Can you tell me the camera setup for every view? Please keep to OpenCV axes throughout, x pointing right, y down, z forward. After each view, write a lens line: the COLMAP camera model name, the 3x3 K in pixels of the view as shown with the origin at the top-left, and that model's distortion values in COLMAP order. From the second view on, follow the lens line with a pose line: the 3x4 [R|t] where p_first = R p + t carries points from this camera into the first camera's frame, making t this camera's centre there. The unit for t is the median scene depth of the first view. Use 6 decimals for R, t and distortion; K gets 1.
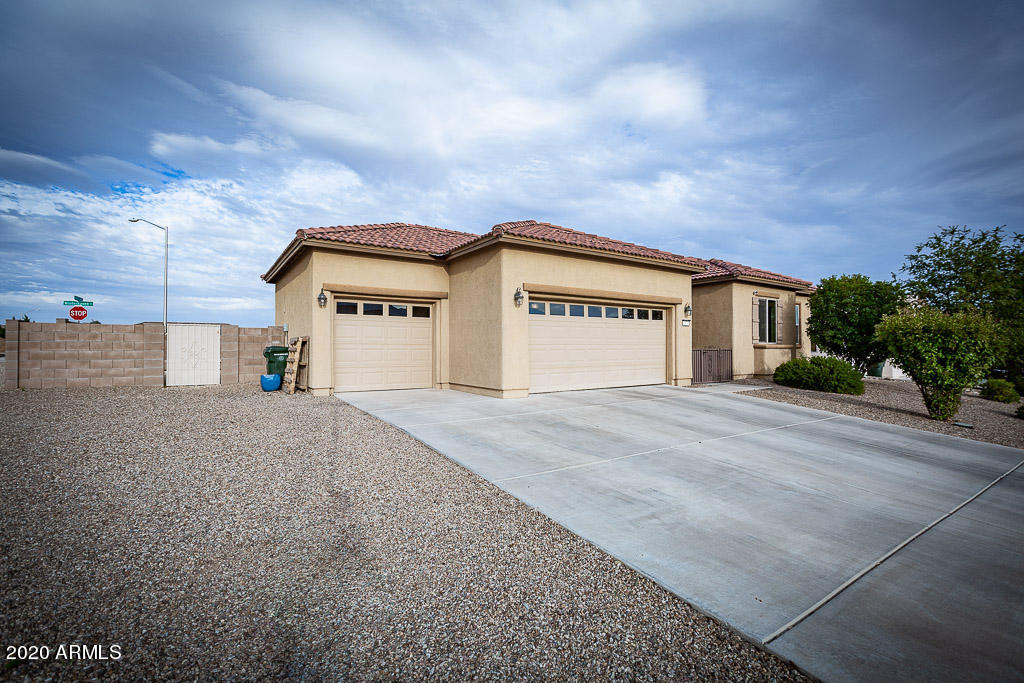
lens RADIAL K [[464.9, 0, 512.0], [0, 464.9, 341.5], [0, 0, 1]] dist [-0.003278, -0.000207]
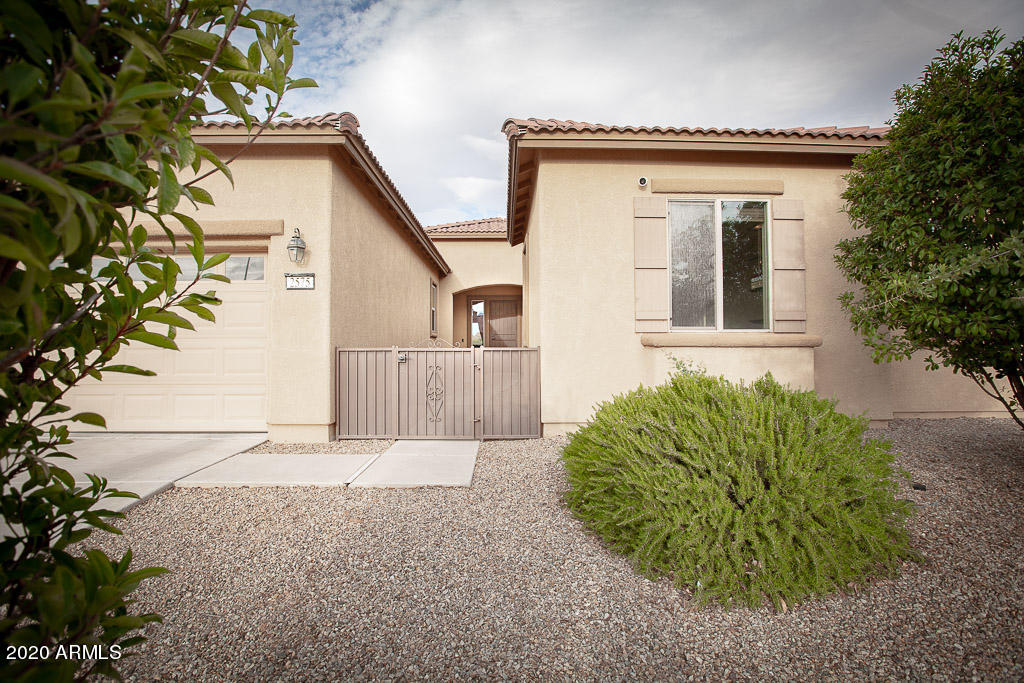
lens RADIAL K [[464.9, 0, 512.0], [0, 464.9, 341.5], [0, 0, 1]] dist [-0.003278, -0.000207]
pose [[0.845937, 0.001846, -0.533280, 0.689537], [0.002224, 0.999973, 0.006990, 0.006711], [0.533278, -0.007099, 0.845910, 0.726377]]
